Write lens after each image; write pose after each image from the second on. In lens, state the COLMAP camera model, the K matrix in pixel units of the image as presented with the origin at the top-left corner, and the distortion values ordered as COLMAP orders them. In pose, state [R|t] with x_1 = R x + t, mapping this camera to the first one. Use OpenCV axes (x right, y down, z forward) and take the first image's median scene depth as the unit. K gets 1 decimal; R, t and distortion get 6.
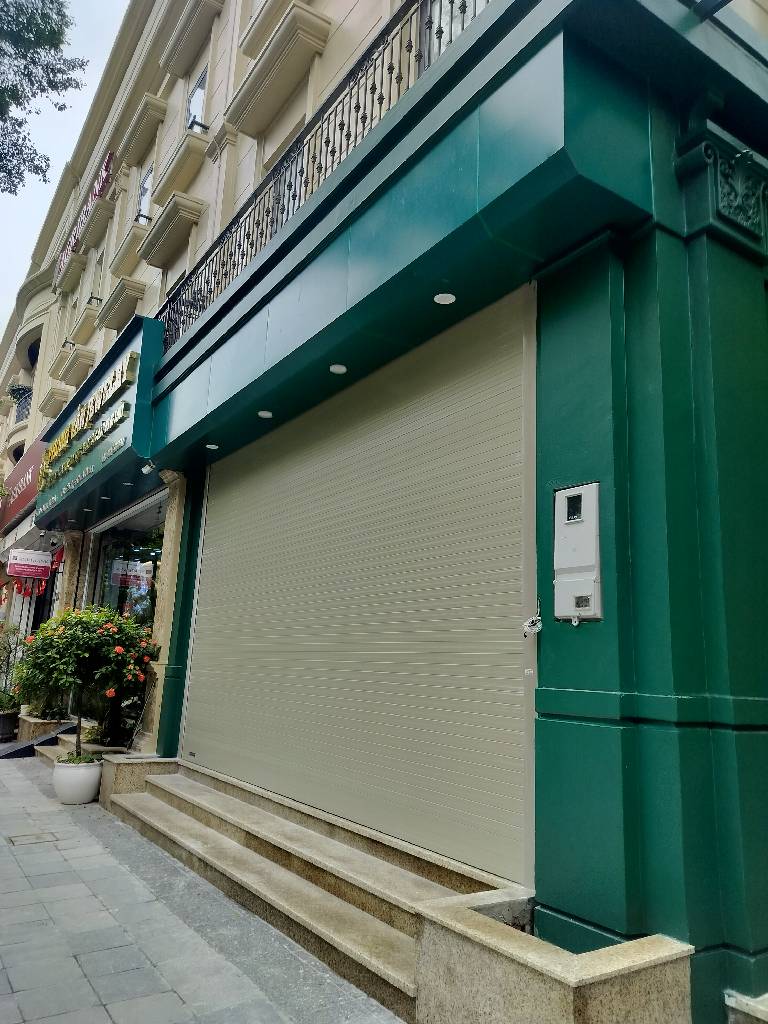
lens RADIAL K [[743.6, 0, 385.5], [0, 743.6, 518.4], [0, 0, 1]] dist [0.056579, -0.079759]
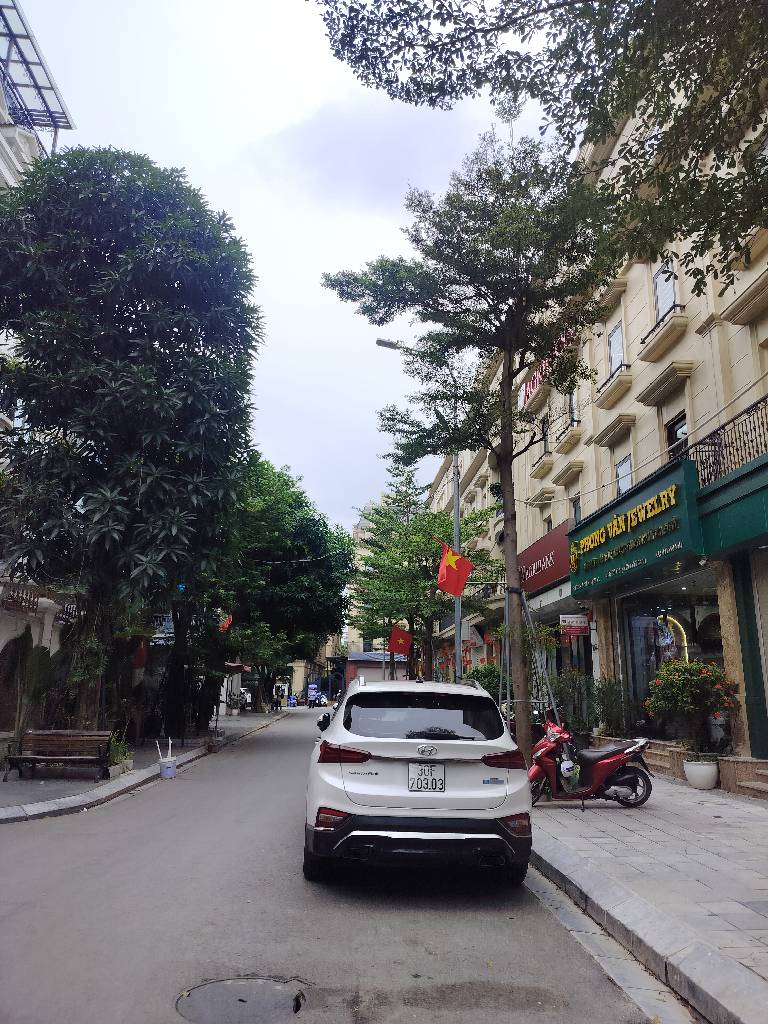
lens RADIAL K [[737.2, 0, 384.0], [0, 737.2, 512.0], [0, 0, 1]] dist [0.069310, -0.094485]
pose [[0.874506, -0.152940, -0.460270, -0.417965], [0.130196, 0.988175, -0.080984, -0.293878], [0.467213, 0.010896, 0.884078, -1.380479]]
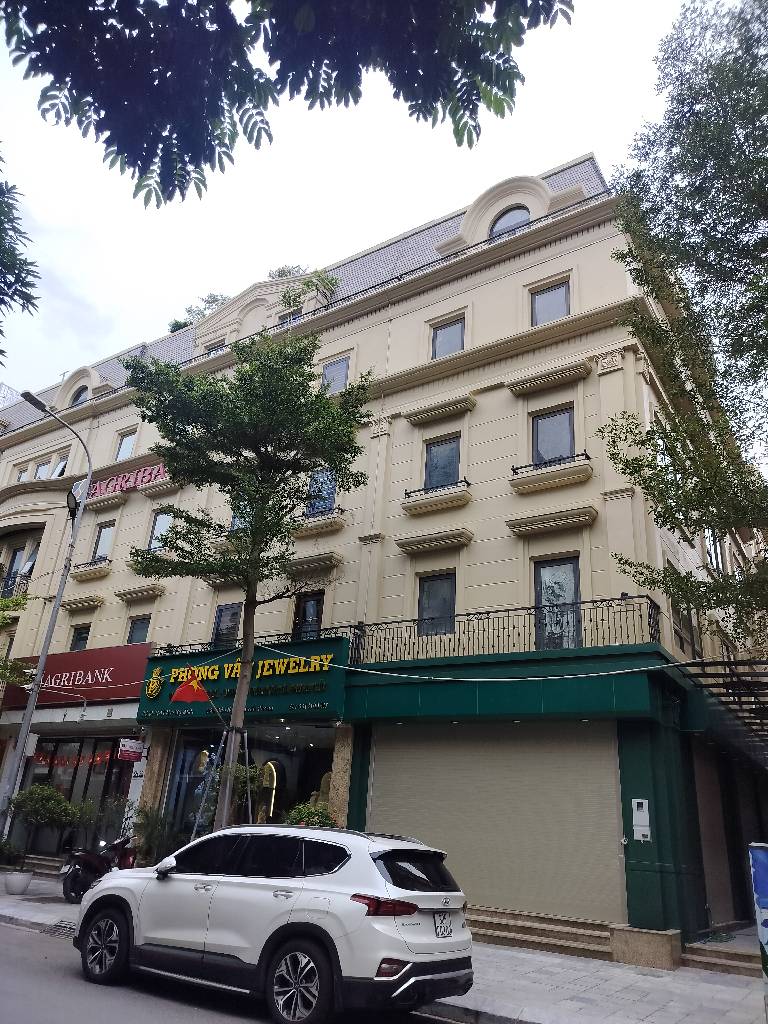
lens RADIAL K [[743.6, 0, 385.5], [0, 743.6, 518.4], [0, 0, 1]] dist [0.056579, -0.079759]
pose [[0.922426, 0.164905, 0.349194, -2.133917], [-0.100973, 0.975776, -0.194075, -0.488888], [-0.372739, 0.143760, 0.916732, -1.817475]]
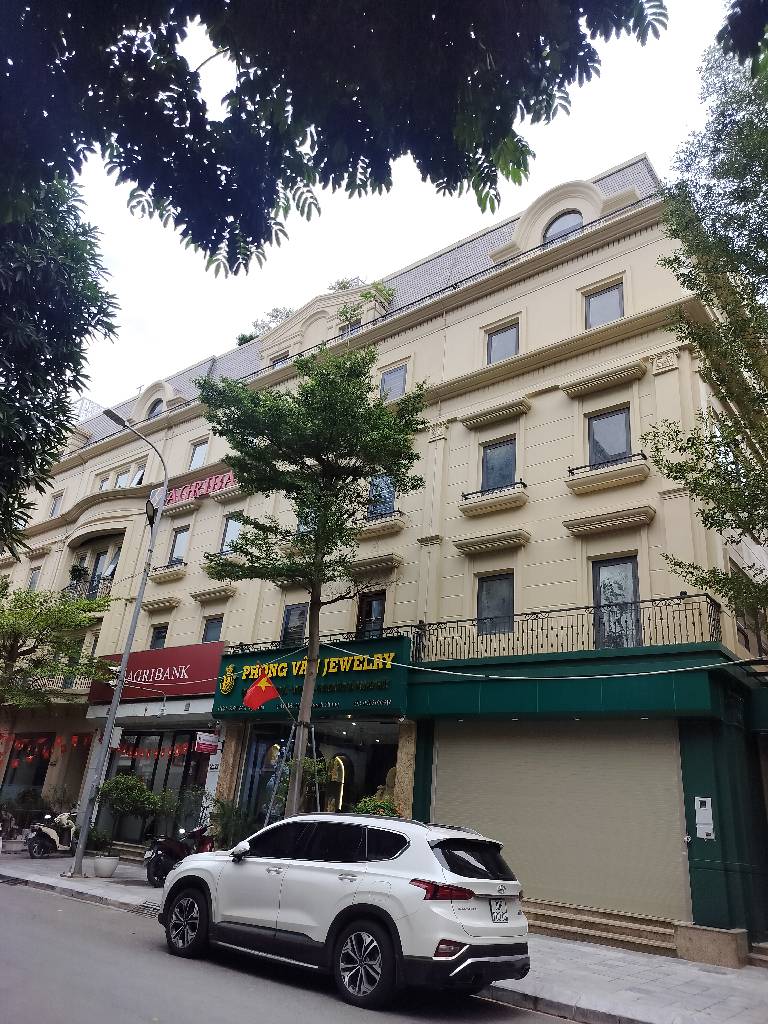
lens RADIAL K [[737.2, 0, 384.0], [0, 737.2, 512.0], [0, 0, 1]] dist [0.069310, -0.094485]
pose [[0.952244, 0.150997, 0.265389, -2.147728], [-0.101511, 0.976280, -0.191239, -0.496337], [-0.287971, 0.155166, 0.944985, -1.944049]]
